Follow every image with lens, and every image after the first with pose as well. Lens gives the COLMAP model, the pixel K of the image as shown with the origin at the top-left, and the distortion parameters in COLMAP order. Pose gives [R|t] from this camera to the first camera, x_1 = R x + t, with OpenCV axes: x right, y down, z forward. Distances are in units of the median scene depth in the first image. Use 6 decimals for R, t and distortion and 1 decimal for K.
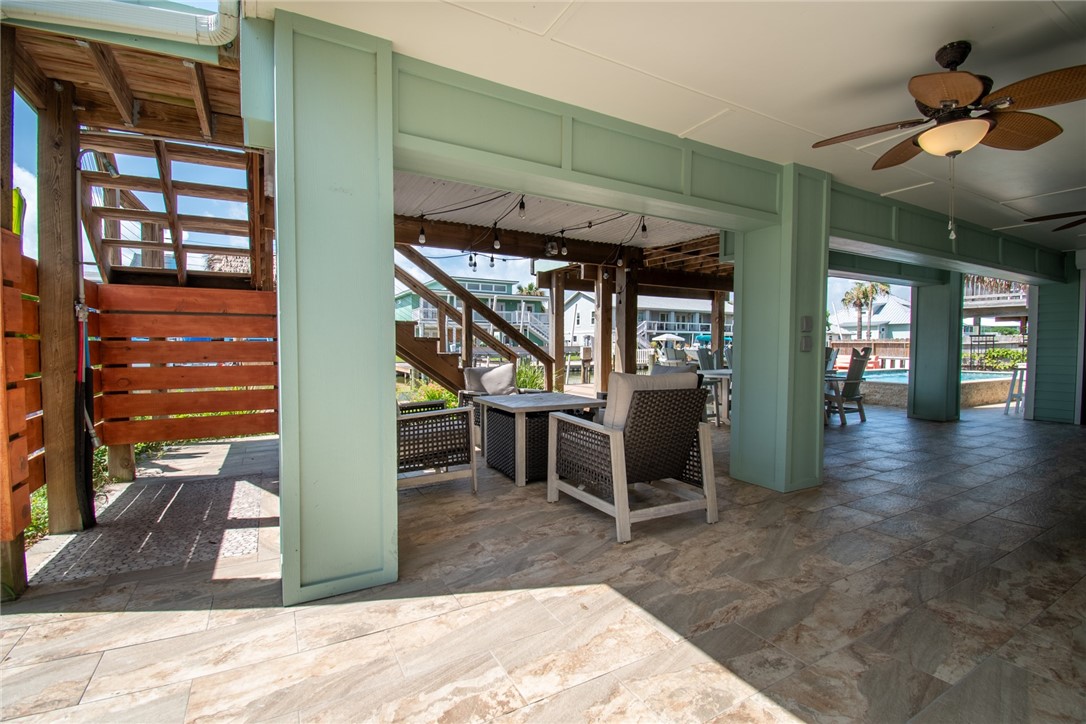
lens RADIAL K [[485.1, 0, 538.9], [0, 485.1, 359.9], [0, 0, 1]] dist [0.014385, -0.016702]
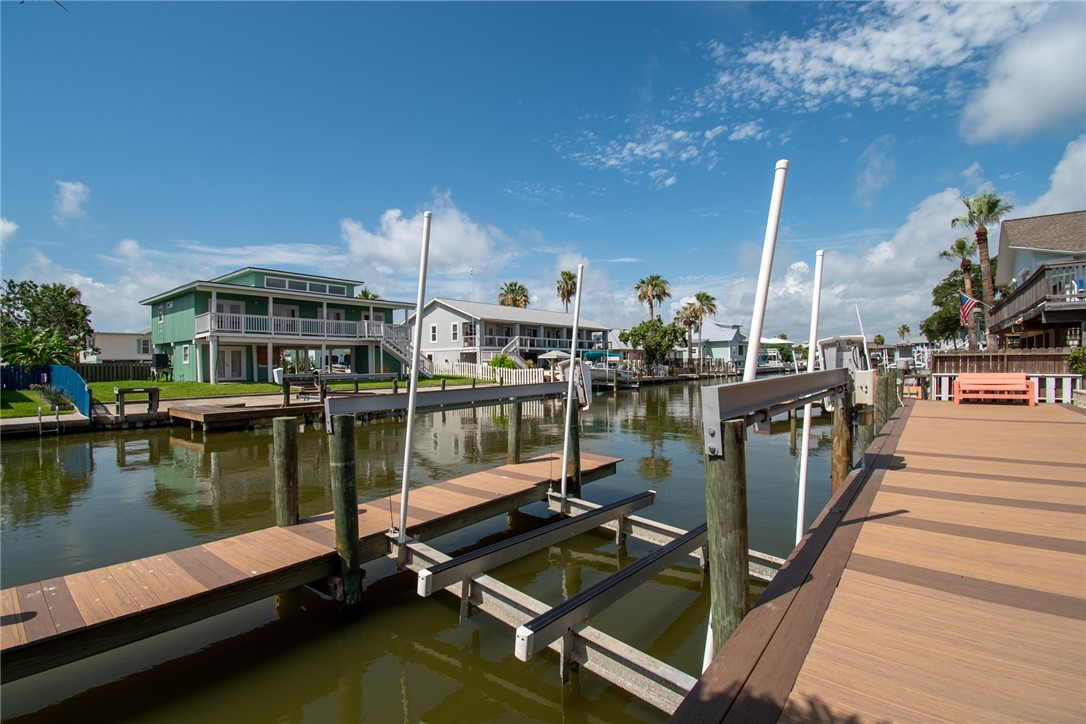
lens RADIAL K [[485.1, 0, 543.0], [0, 485.1, 364.0], [0, 0, 1]] dist [0.014385, -0.016702]
pose [[0.923806, -0.017221, 0.382473, -0.069317], [0.029568, 0.999213, -0.026427, -0.007266], [-0.381717, 0.035723, 0.923589, 0.194496]]
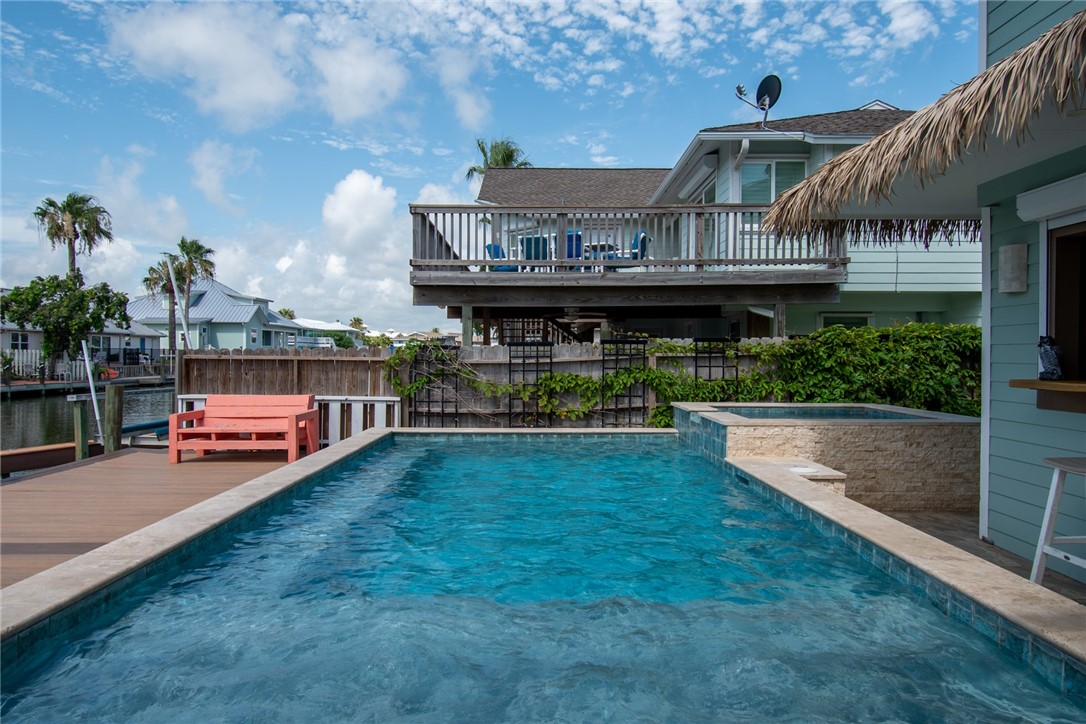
lens RADIAL K [[720.6, 0, 545.2], [0, 720.6, 361.1], [0, 0, 1]] dist [0.018739, -0.038718]
pose [[0.476835, -0.007011, 0.878965, 0.093777], [0.022694, 0.999733, -0.004337, -0.008489], [-0.878700, 0.022015, 0.476867, 0.183399]]
